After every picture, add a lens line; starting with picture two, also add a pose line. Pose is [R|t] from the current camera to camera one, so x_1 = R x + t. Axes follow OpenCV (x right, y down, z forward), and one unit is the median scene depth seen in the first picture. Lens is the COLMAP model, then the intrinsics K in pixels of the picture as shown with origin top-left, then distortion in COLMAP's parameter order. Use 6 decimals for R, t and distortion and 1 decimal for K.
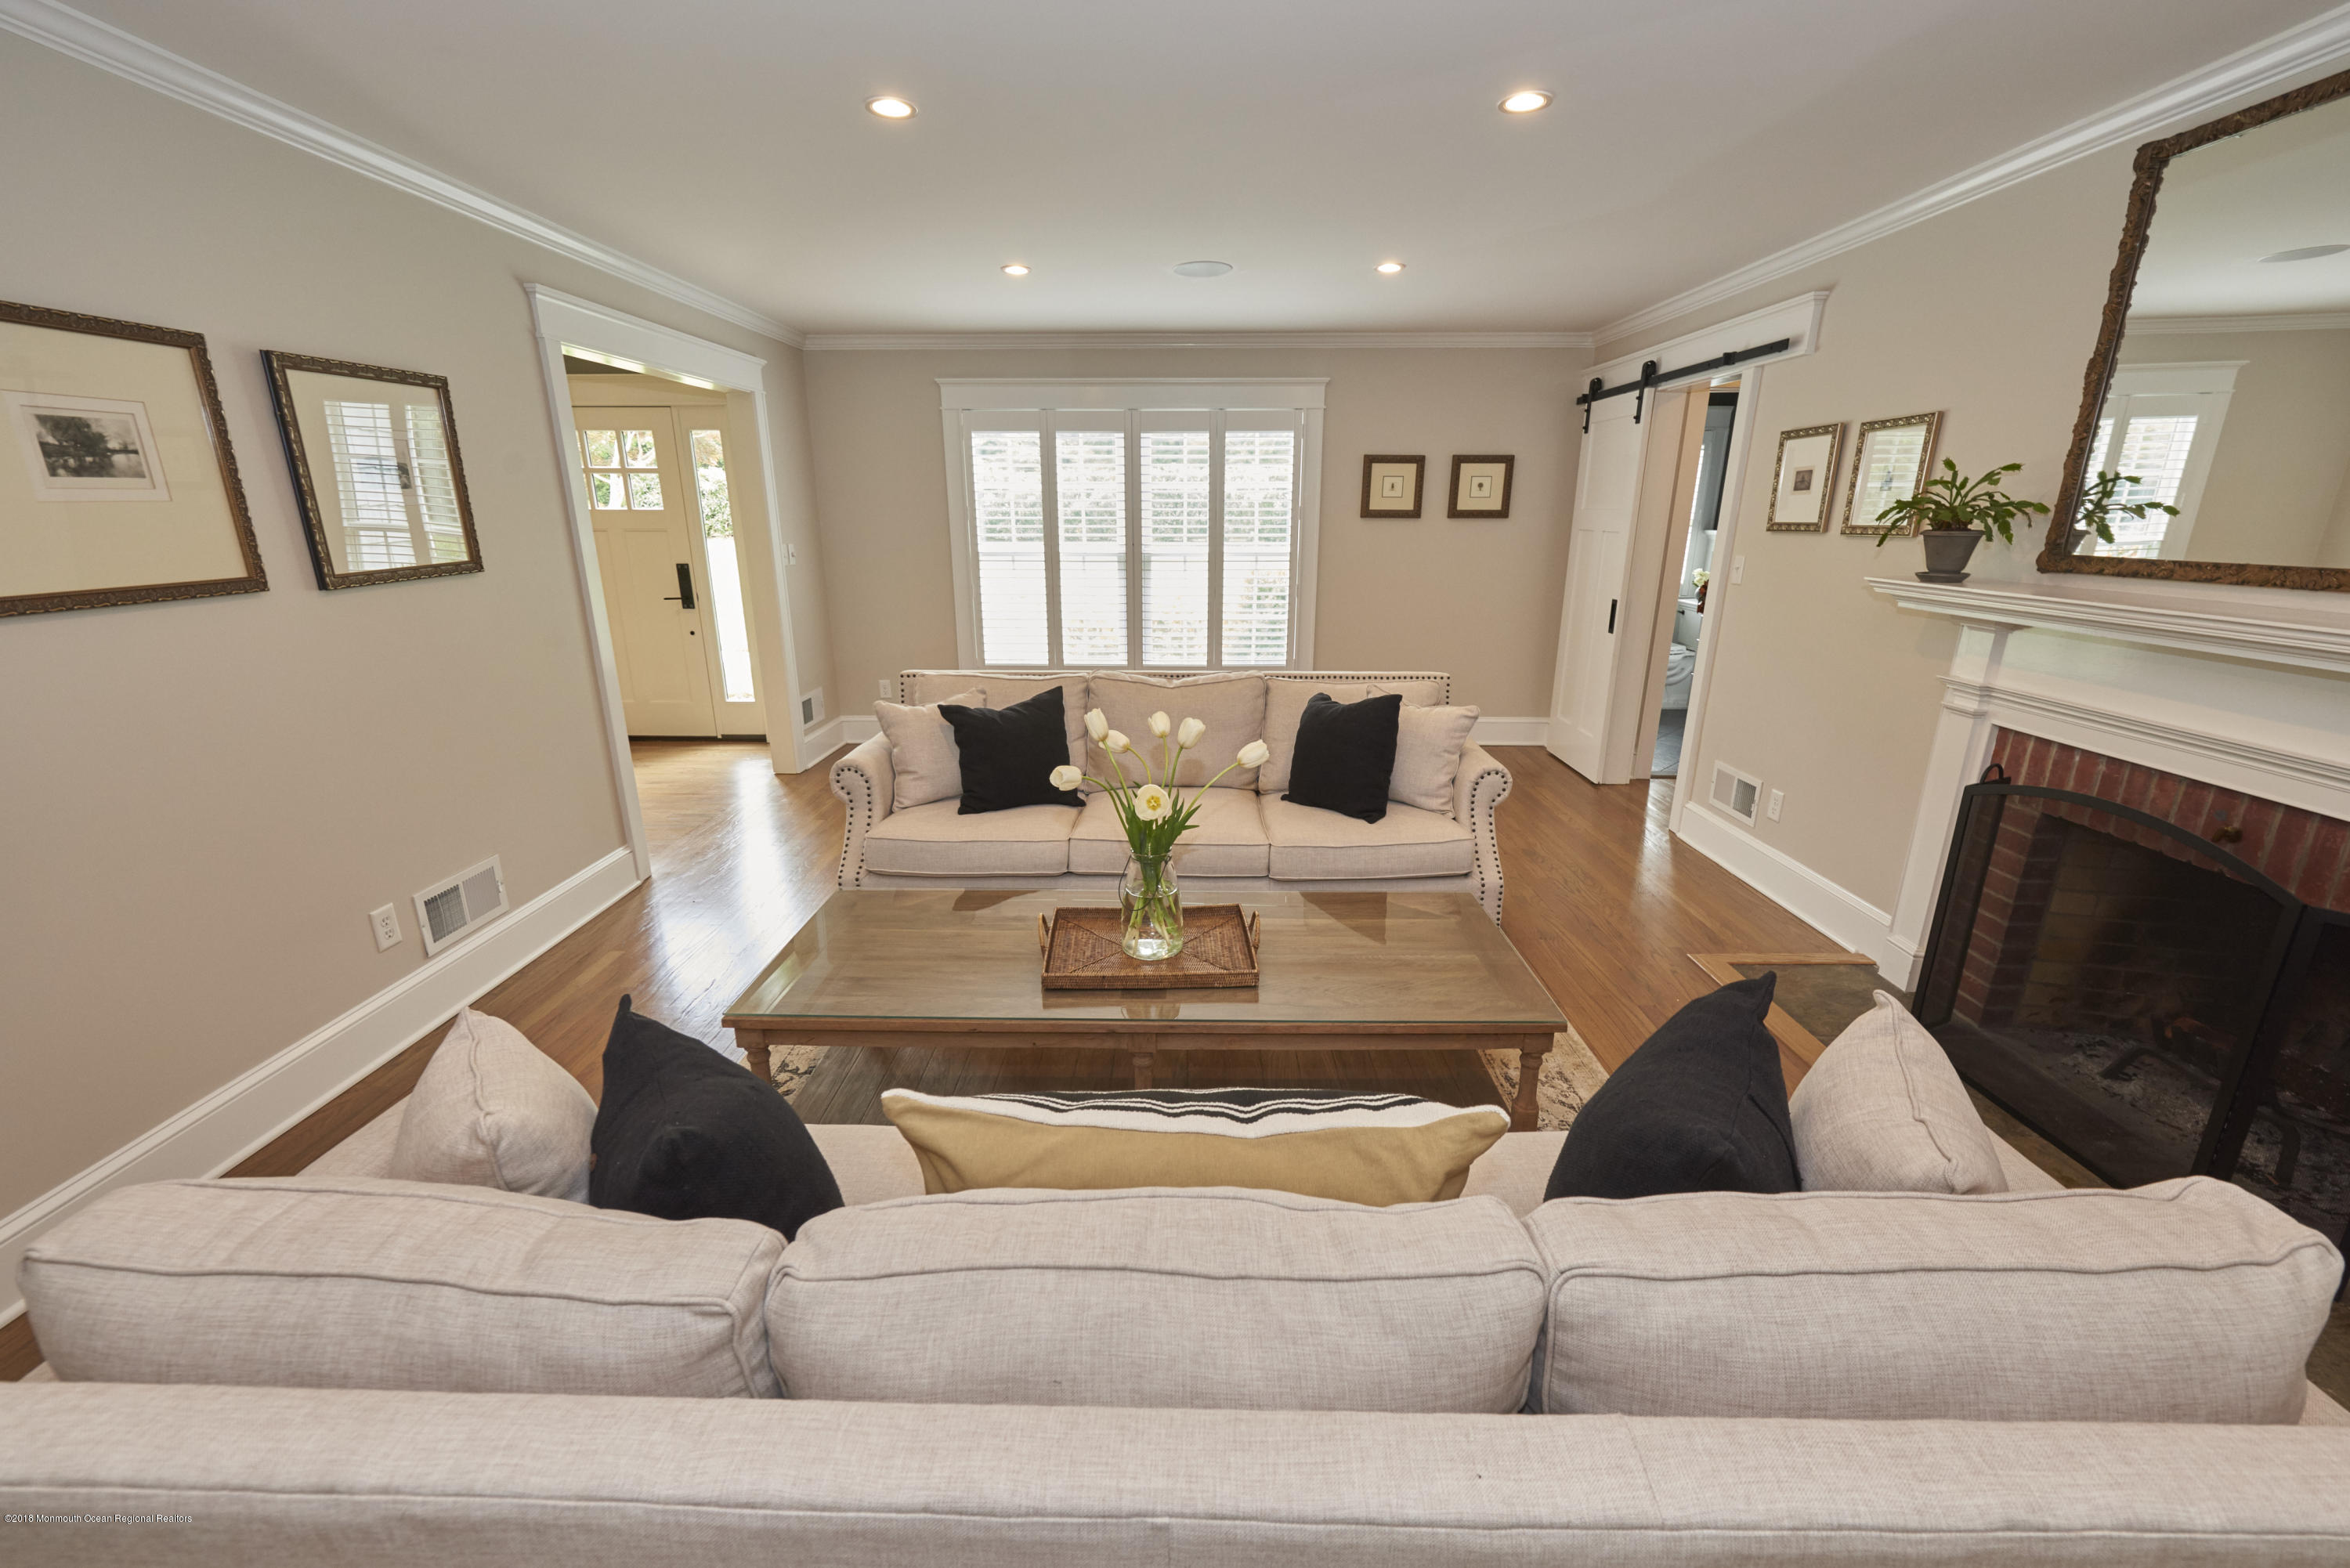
lens RADIAL K [[937.0, 0, 1172.1], [0, 937.0, 787.2], [0, 0, 1]] dist [-0.002083, -0.000412]
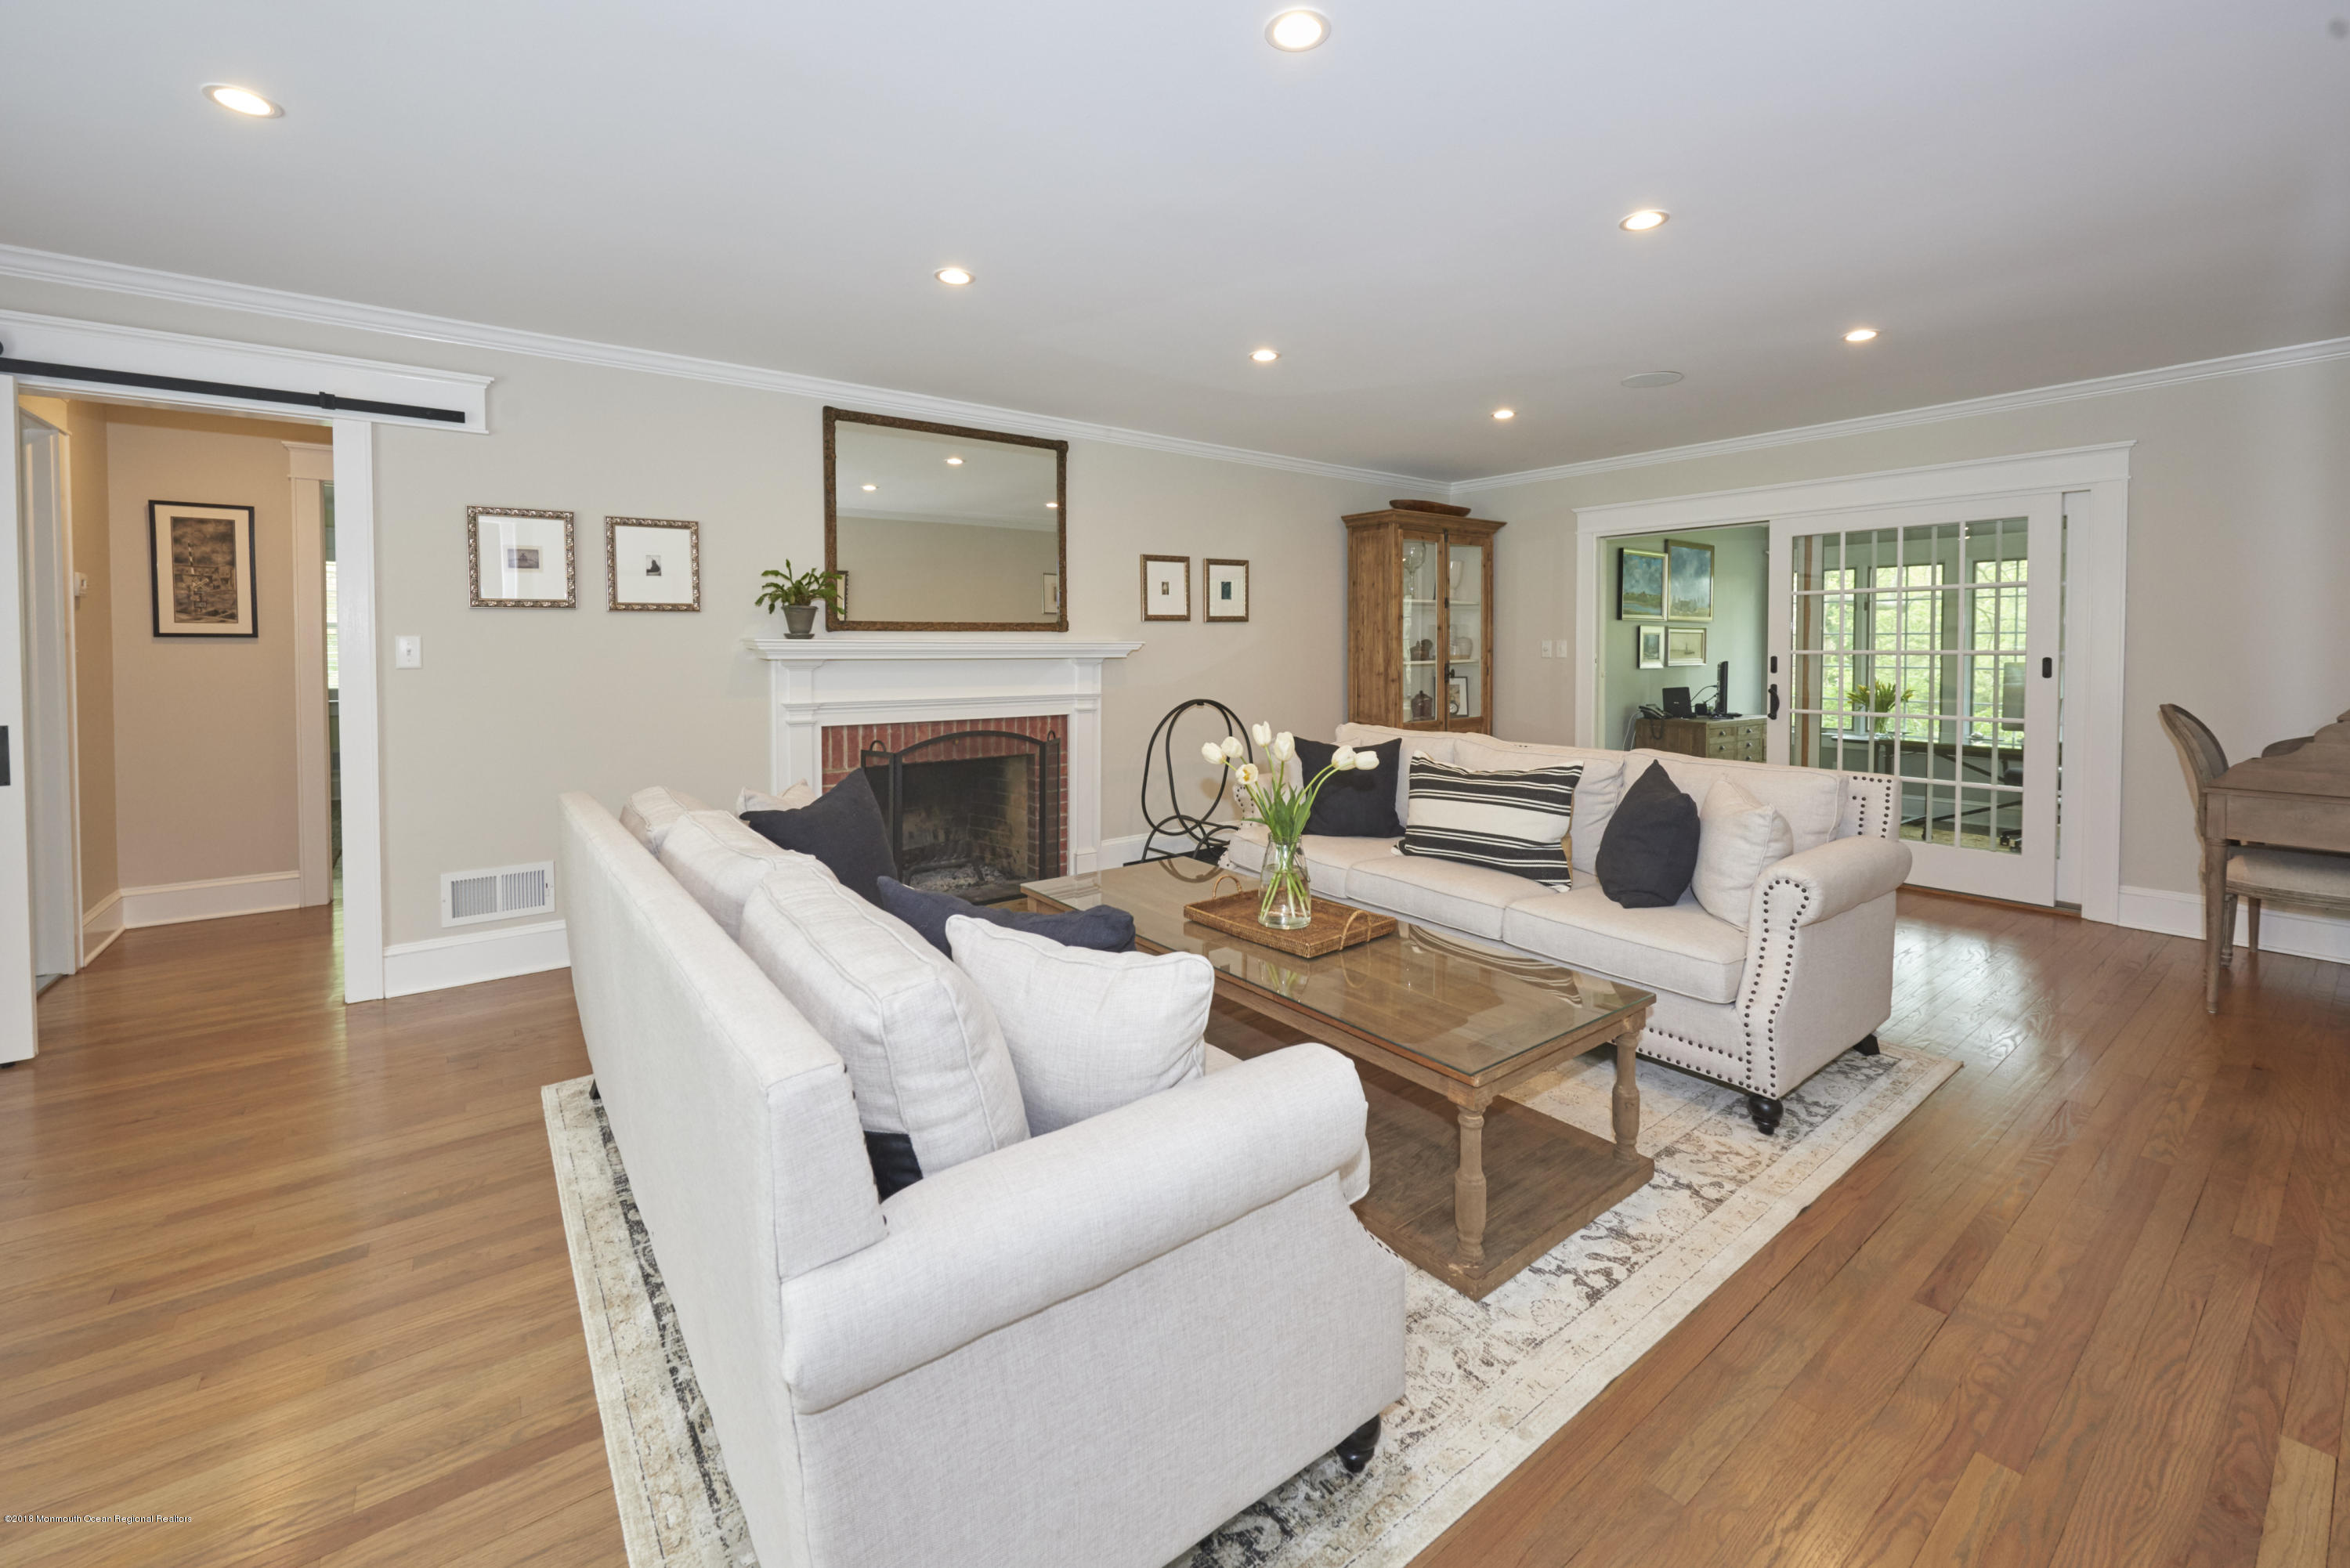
lens RADIAL K [[952.5, 0, 1179.0], [0, 952.5, 660.0], [0, 0, 1]] dist [-0.002206, -0.000393]
pose [[-0.622516, -0.011147, 0.782527, -0.568548], [0.224602, 0.955291, 0.192283, -0.264438], [-0.749685, 0.295456, -0.592181, 1.118224]]
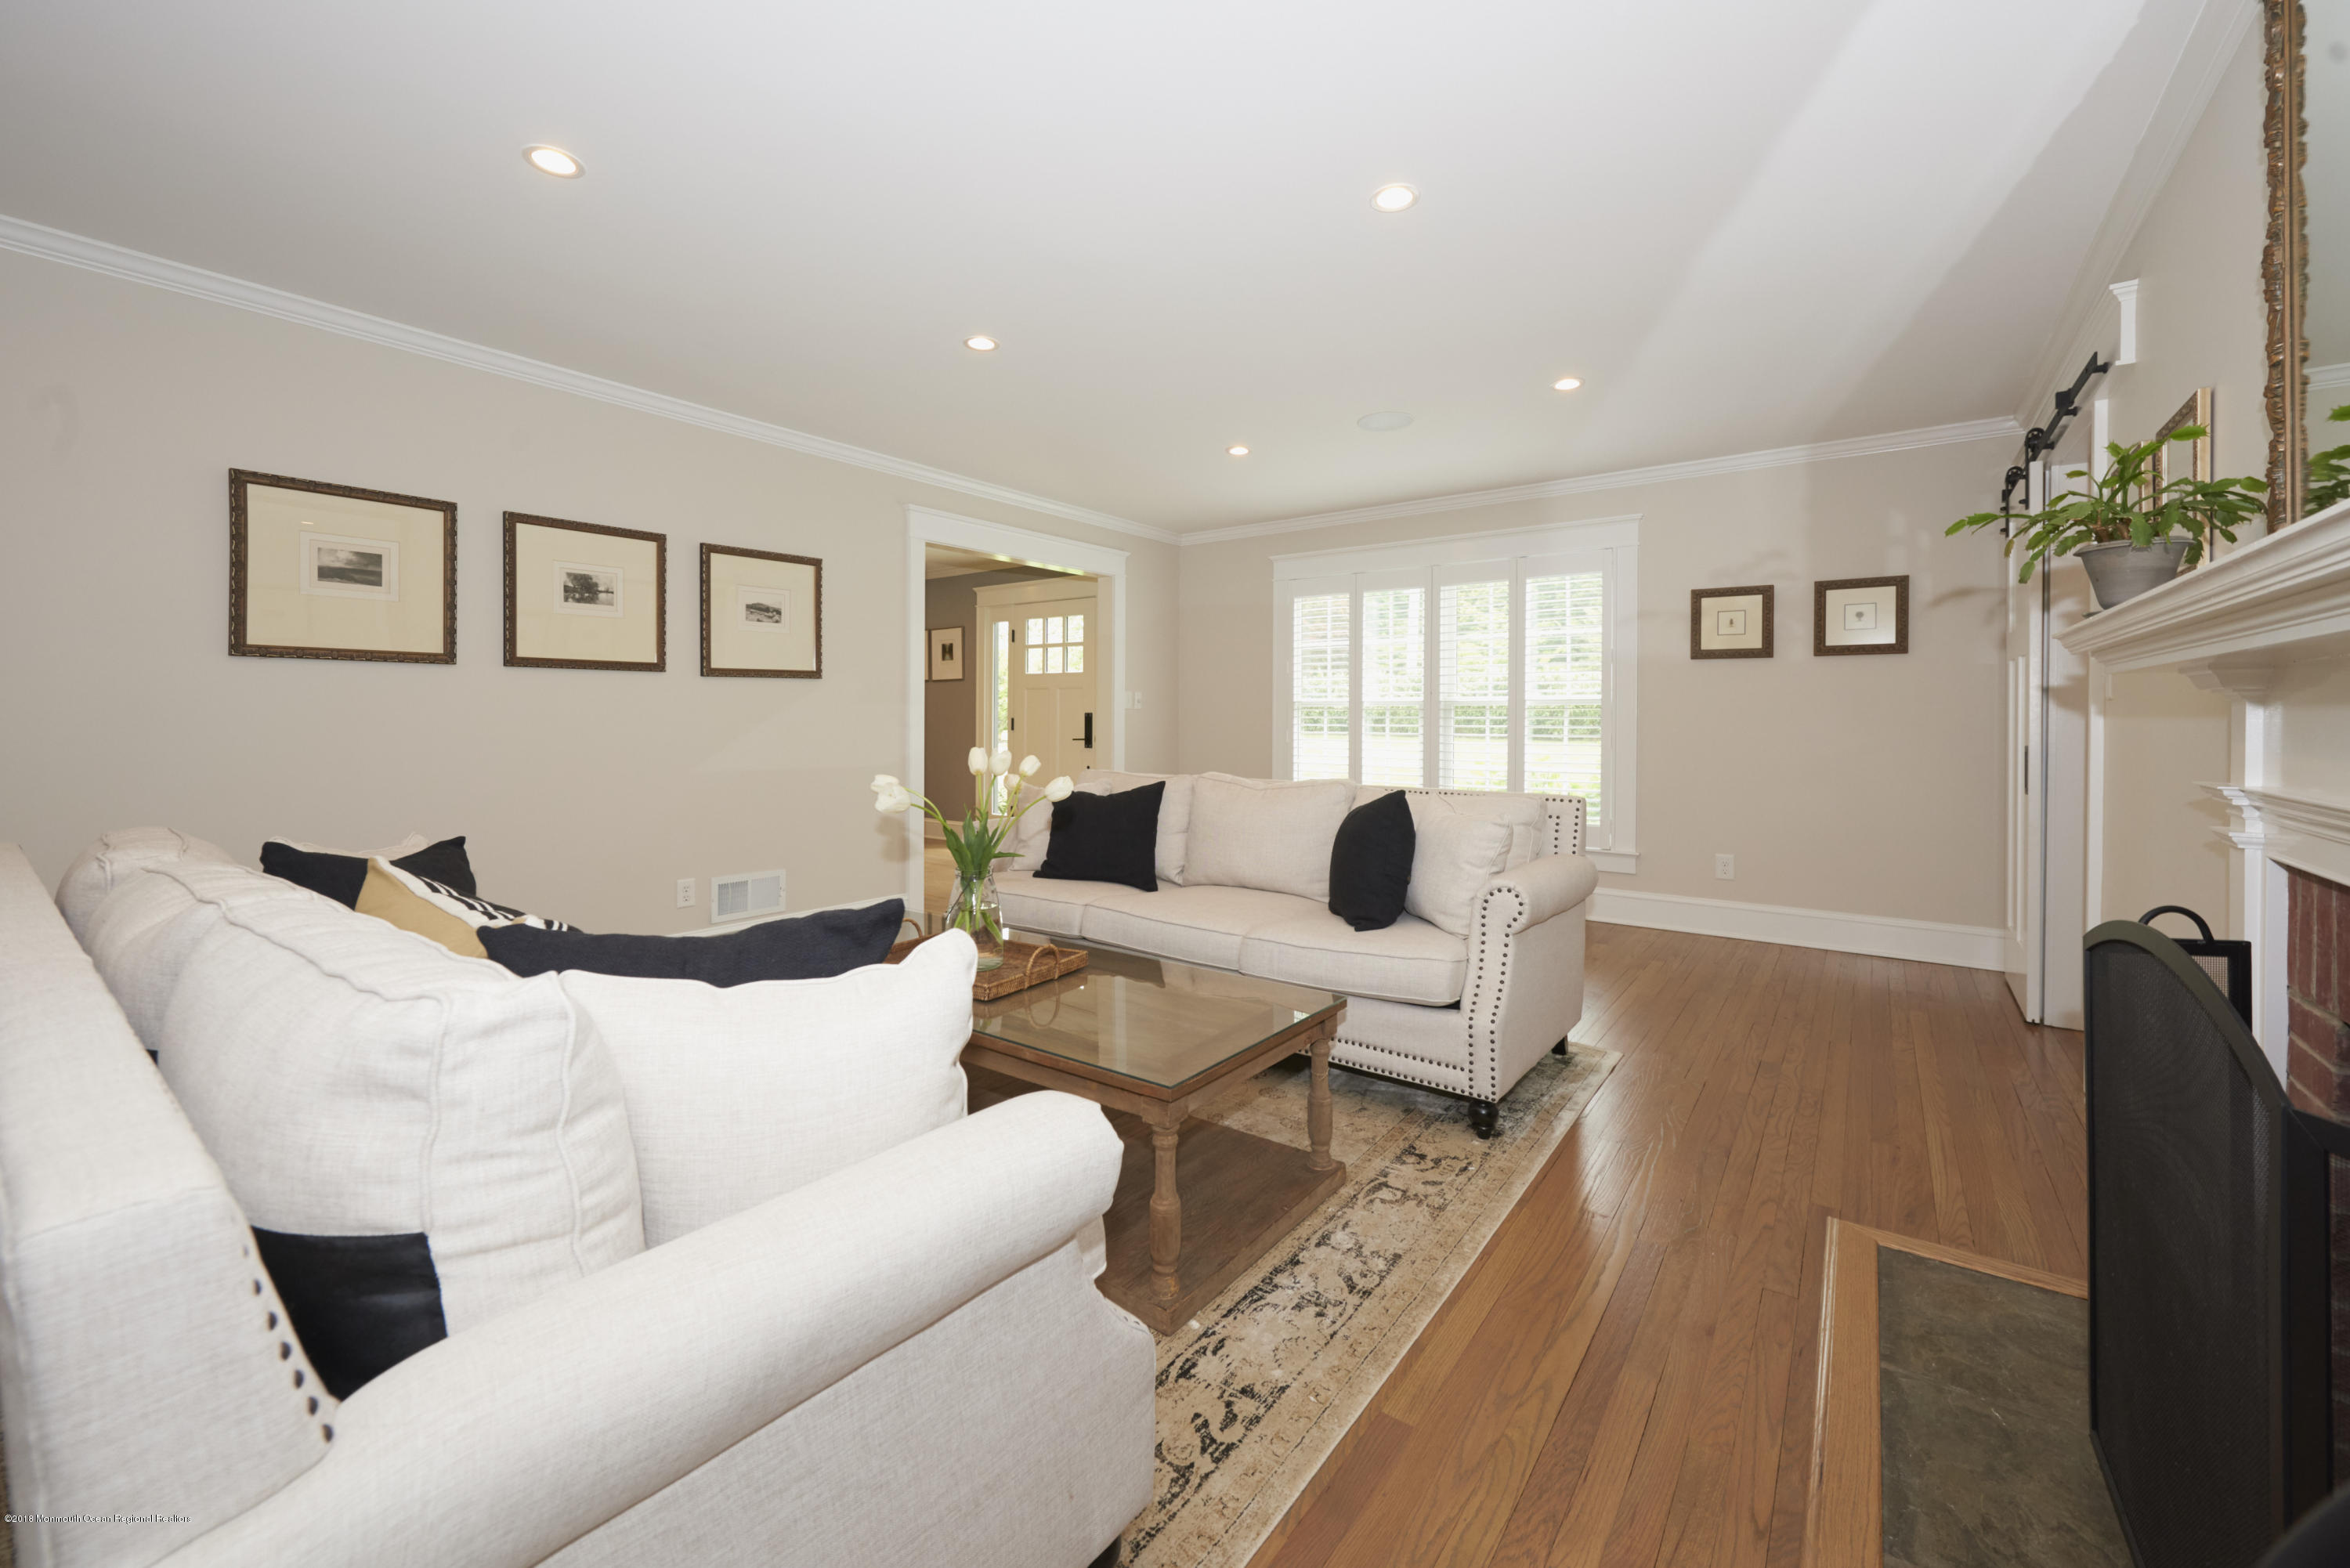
lens RADIAL K [[937.8, 0, 1169.9], [0, 937.8, 715.2], [0, 0, 1]] dist [0.005219, 0.000215]
pose [[0.810114, 0.002303, -0.586267, 0.516977], [-0.172787, 0.956514, -0.235002, 0.072326], [0.560231, 0.291678, 0.775284, 0.135693]]
